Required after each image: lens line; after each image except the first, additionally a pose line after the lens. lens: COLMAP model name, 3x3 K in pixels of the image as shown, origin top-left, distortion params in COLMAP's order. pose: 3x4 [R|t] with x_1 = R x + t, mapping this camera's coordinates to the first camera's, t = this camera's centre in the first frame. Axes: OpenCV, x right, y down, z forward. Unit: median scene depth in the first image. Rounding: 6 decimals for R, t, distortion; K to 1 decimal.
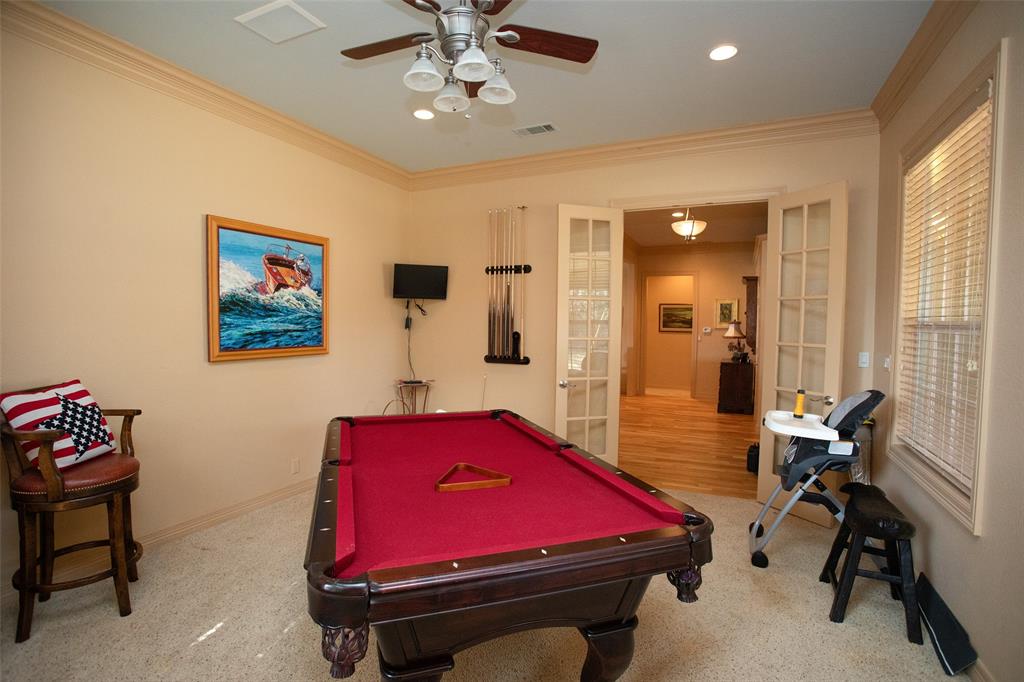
lens RADIAL K [[495.9, 0, 512.3], [0, 495.9, 341.6], [0, 0, 1]] dist [-0.000397, 0.000011]
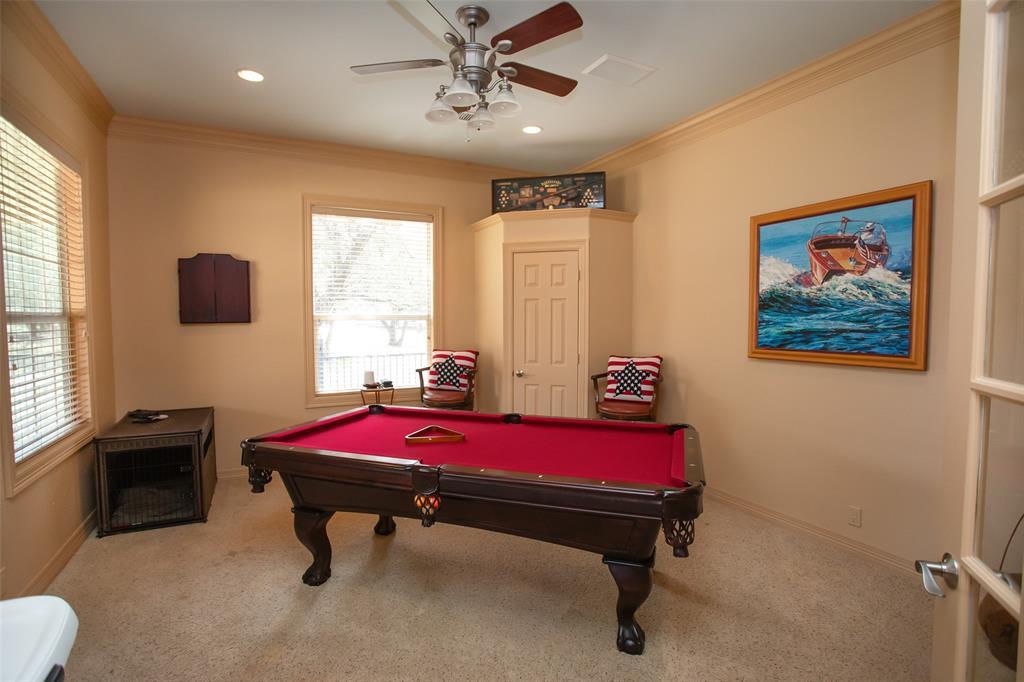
lens RADIAL K [[495.9, 0, 511.5], [0, 495.9, 340.7], [0, 0, 1]] dist [-0.000397, 0.000011]
pose [[-0.588973, 0.032656, -0.807493, 0.471445], [-0.033455, 0.997342, 0.064735, -0.039977], [0.807460, 0.065141, -0.586314, 1.065401]]
